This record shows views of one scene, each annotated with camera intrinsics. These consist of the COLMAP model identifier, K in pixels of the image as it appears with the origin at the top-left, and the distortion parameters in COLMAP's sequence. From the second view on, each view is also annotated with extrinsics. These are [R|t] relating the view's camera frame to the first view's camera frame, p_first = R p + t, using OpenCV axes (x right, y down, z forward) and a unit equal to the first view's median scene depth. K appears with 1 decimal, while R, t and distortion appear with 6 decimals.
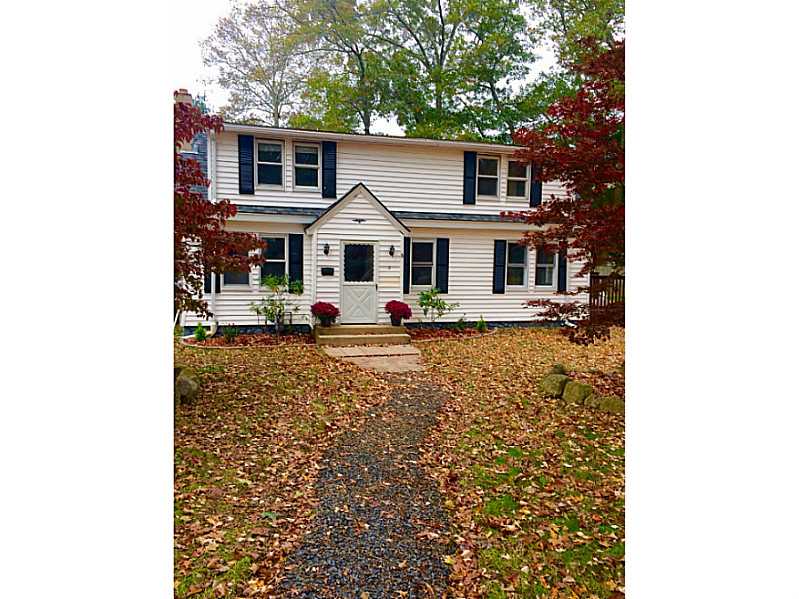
lens RADIAL K [[687.5, 0, 399.5], [0, 687.5, 299.5], [0, 0, 1]] dist [0.094009, -0.125141]
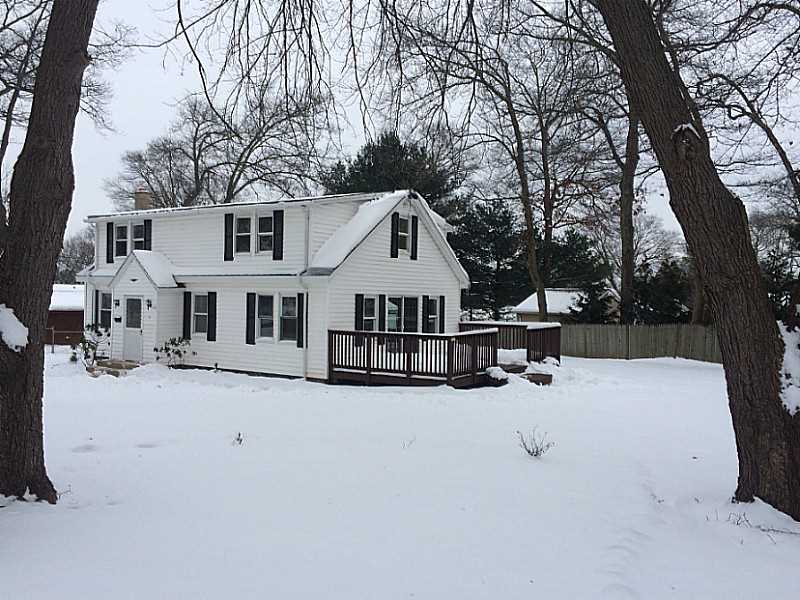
lens RADIAL K [[688.3, 0, 400.0], [0, 688.3, 300.0], [0, 0, 1]] dist [0.094009, -0.125141]
pose [[0.623697, -0.011510, -0.781581, 1.138834], [-0.052428, 0.997024, -0.056520, -0.028143], [0.779906, 0.076228, 0.621237, 0.532795]]
